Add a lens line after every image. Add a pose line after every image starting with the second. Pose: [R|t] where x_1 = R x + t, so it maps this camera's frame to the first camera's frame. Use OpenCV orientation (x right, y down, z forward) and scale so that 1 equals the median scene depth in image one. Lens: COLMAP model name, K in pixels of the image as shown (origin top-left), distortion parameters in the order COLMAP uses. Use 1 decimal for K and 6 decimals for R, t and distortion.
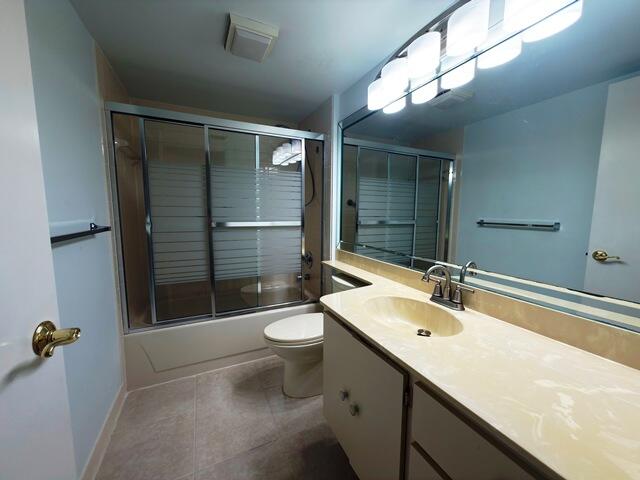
lens RADIAL K [[255.2, 0, 320.5], [0, 255.2, 240.1], [0, 0, 1]] dist [0.001753, -0.000879]
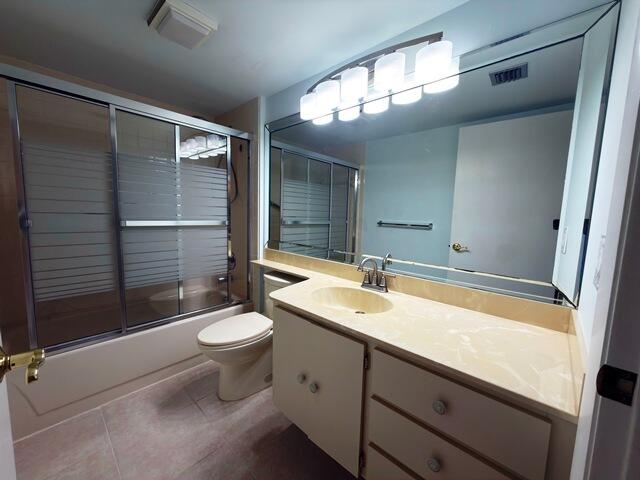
lens RADIAL K [[255.2, 0, 321.1], [0, 255.2, 239.7], [0, 0, 1]] dist [0.001753, -0.000879]
pose [[0.925993, -0.018693, 0.377079, -0.143334], [0.018309, 0.999822, 0.004604, 0.000958], [-0.377097, 0.002640, 0.926170, -0.036389]]
